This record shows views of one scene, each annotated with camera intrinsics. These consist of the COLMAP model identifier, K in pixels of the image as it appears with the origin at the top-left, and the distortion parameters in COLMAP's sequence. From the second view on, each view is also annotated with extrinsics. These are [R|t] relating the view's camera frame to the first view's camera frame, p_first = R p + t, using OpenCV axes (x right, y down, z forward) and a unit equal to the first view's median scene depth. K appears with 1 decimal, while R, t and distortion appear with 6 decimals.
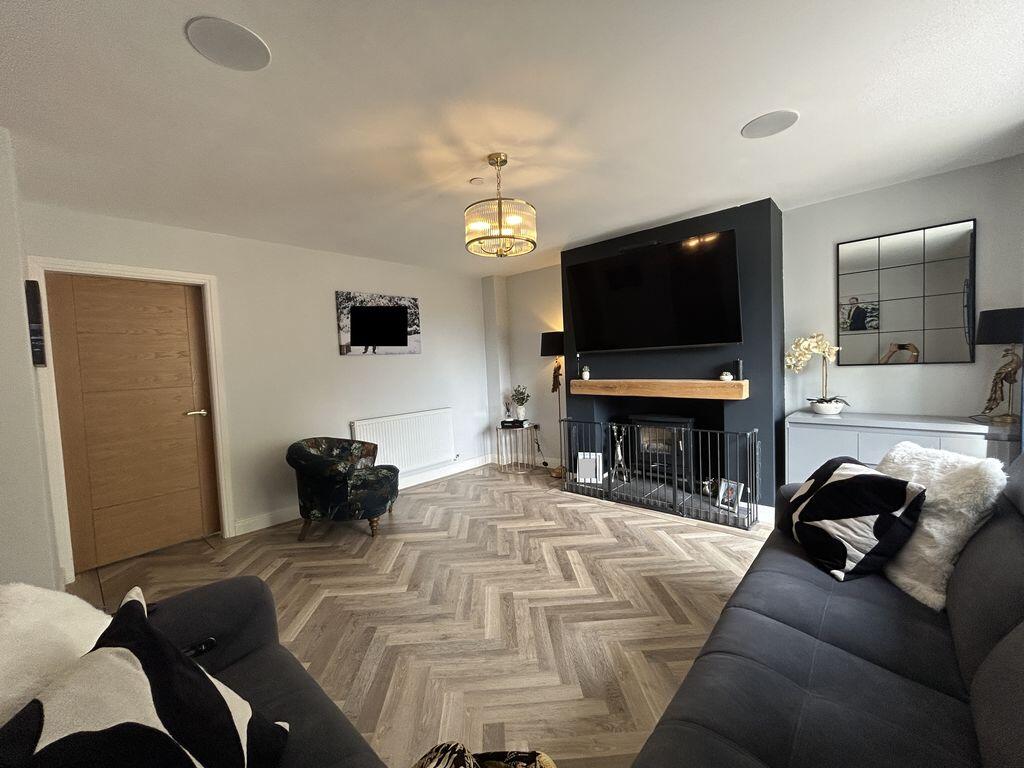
lens RADIAL K [[413.7, 0, 509.3], [0, 413.7, 384.6], [0, 0, 1]] dist [-0.001641, 0.000115]
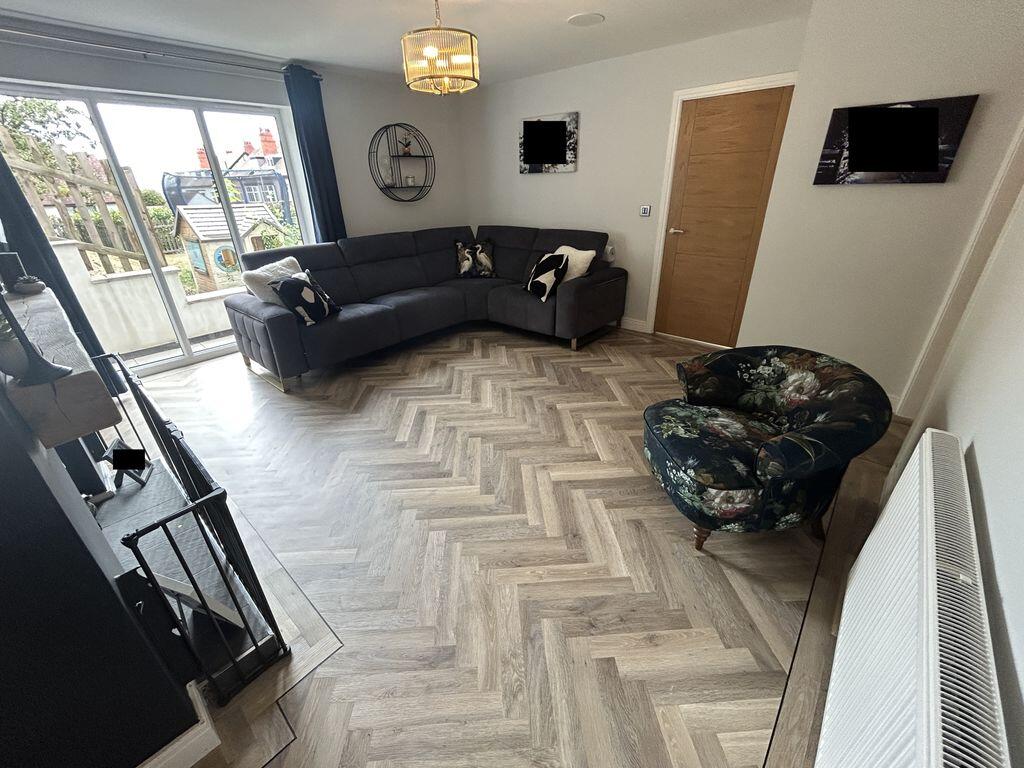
lens RADIAL K [[413.7, 0, 509.3], [0, 413.7, 384.6], [0, 0, 1]] dist [-0.001641, 0.000115]
pose [[-0.997757, 0.064790, 0.016830, -0.097896], [0.064829, 0.872612, 0.484092, -0.121354], [0.016678, 0.484097, -0.874855, 1.503151]]
